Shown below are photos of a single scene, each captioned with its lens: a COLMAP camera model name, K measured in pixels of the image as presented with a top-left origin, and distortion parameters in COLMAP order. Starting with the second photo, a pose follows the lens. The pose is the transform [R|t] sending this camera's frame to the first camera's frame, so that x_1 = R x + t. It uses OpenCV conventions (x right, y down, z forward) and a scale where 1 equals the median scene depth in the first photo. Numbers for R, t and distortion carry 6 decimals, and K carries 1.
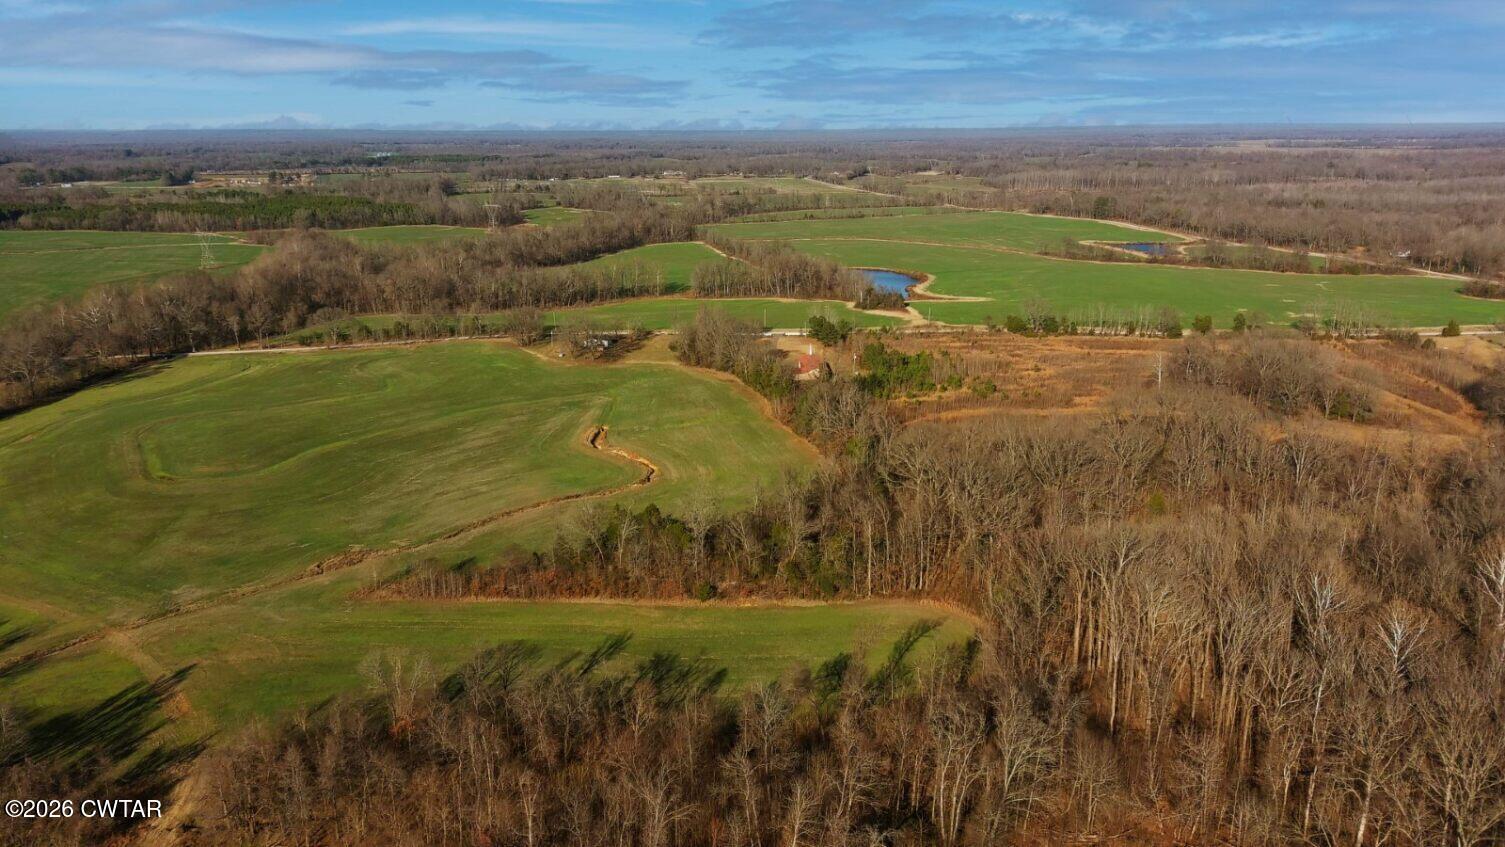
lens RADIAL K [[1164.5, 0, 750.2], [0, 1164.5, 419.6], [0, 0, 1]] dist [0.137022, -0.220075]
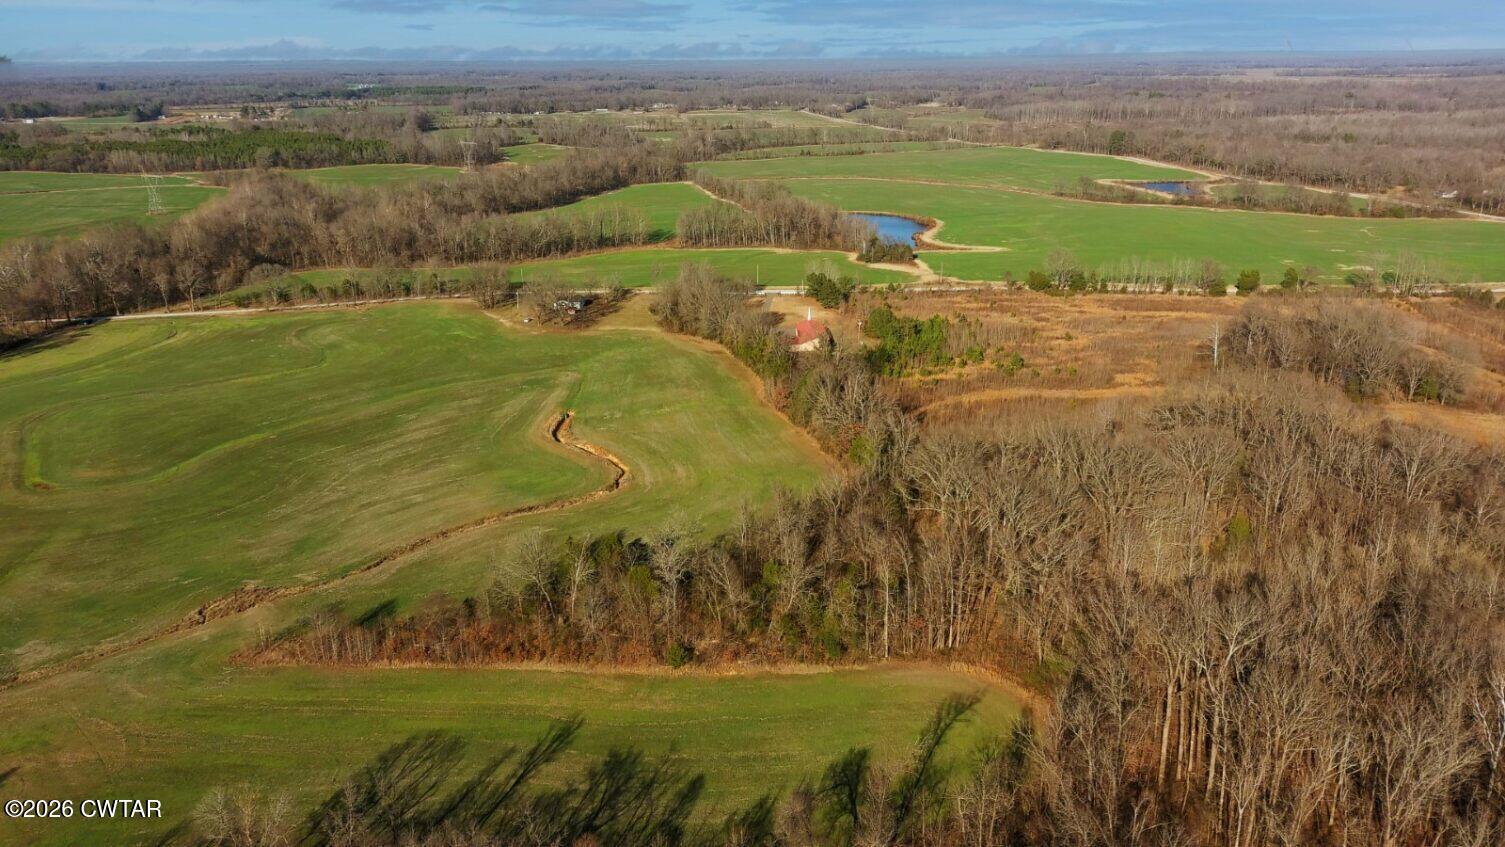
lens RADIAL K [[1164.5, 0, 750.2], [0, 1164.5, 419.6], [0, 0, 1]] dist [0.137022, -0.220075]
pose [[0.999985, -0.004514, 0.002971, 0.003115], [0.004344, 0.998482, 0.054904, -0.020777], [-0.003214, -0.054891, 0.998487, 0.082423]]
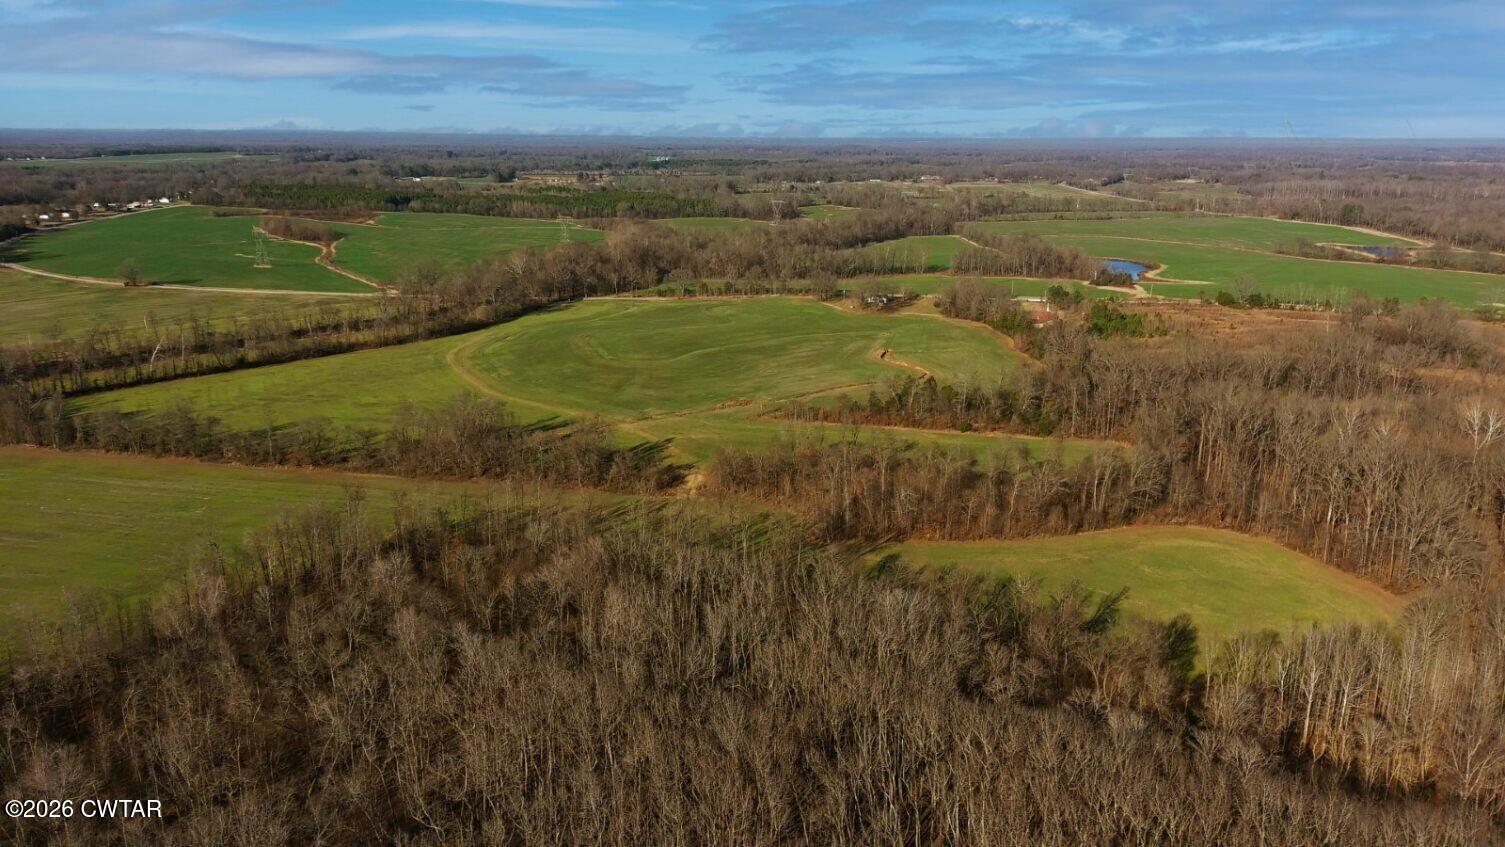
lens RADIAL K [[1164.5, 0, 750.2], [0, 1164.5, 419.6], [0, 0, 1]] dist [0.137022, -0.220075]
pose [[0.978250, 0.060789, -0.198324, -0.003278], [-0.061935, 0.998080, 0.000426, 0.058597], [0.197969, 0.011866, 0.980137, -0.236483]]
